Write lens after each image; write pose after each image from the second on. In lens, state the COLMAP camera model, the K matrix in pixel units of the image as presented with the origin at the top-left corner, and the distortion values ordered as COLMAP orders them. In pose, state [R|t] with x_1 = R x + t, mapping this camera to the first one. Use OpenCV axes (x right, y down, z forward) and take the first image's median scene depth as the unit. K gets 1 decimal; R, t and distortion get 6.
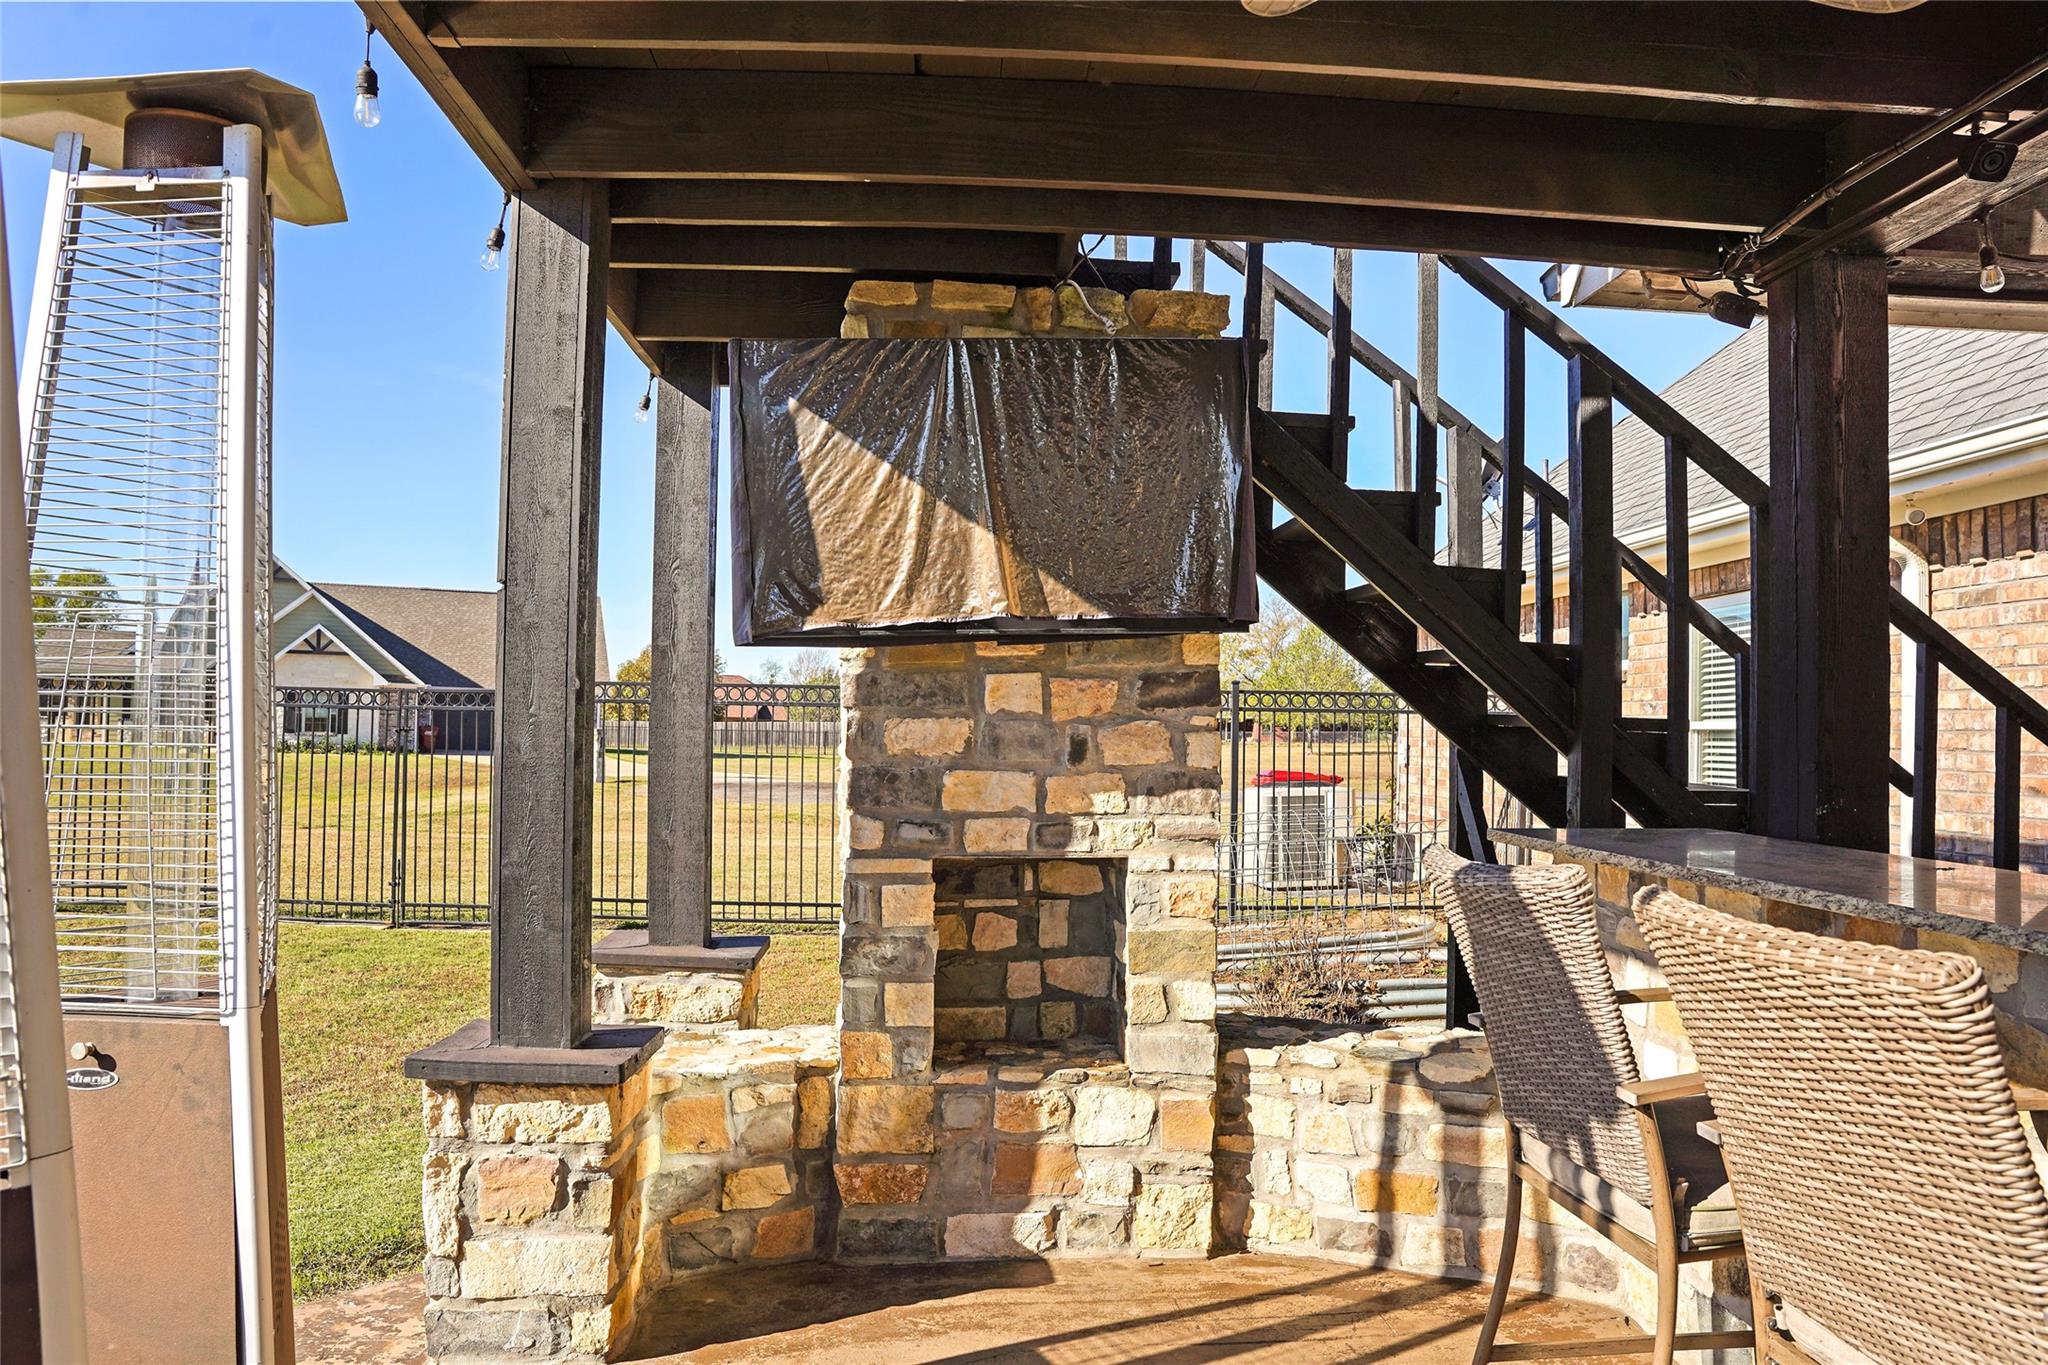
lens RADIAL K [[1398.4, 0, 1024.0], [0, 1398.4, 682.5], [0, 0, 1]] dist [-0.175963, 0.142509]
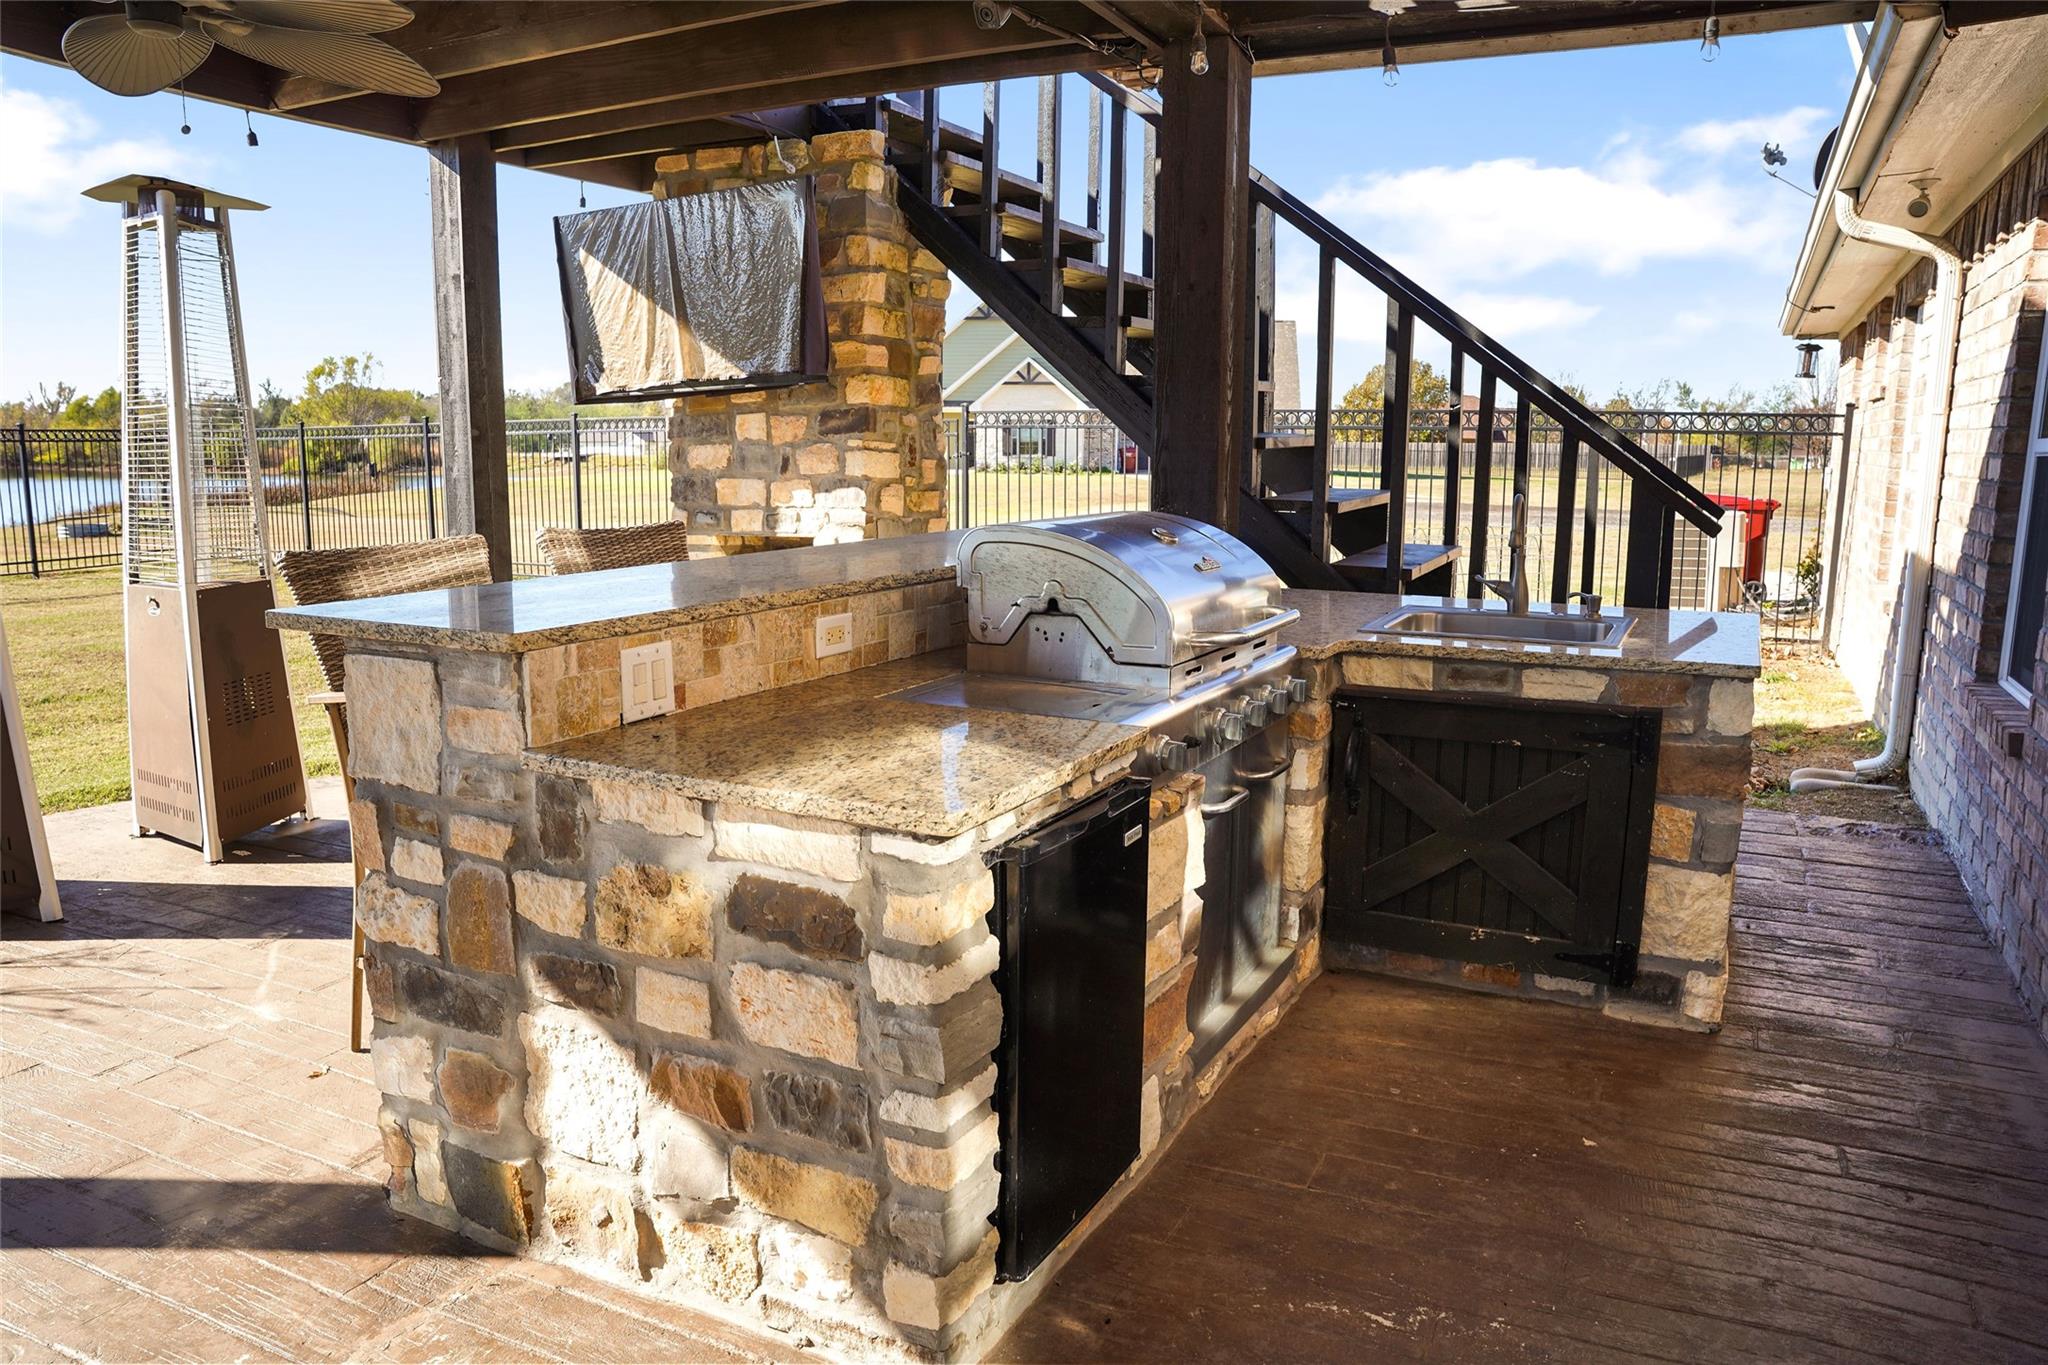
lens RADIAL K [[1398.4, 0, 1024.0], [0, 1398.4, 682.5], [0, 0, 1]] dist [-0.175963, 0.142509]
pose [[0.862133, 0.075054, -0.501092, 1.012542], [0.026356, 0.980986, 0.192279, -0.000756], [0.505996, -0.178977, 0.843763, -0.157207]]
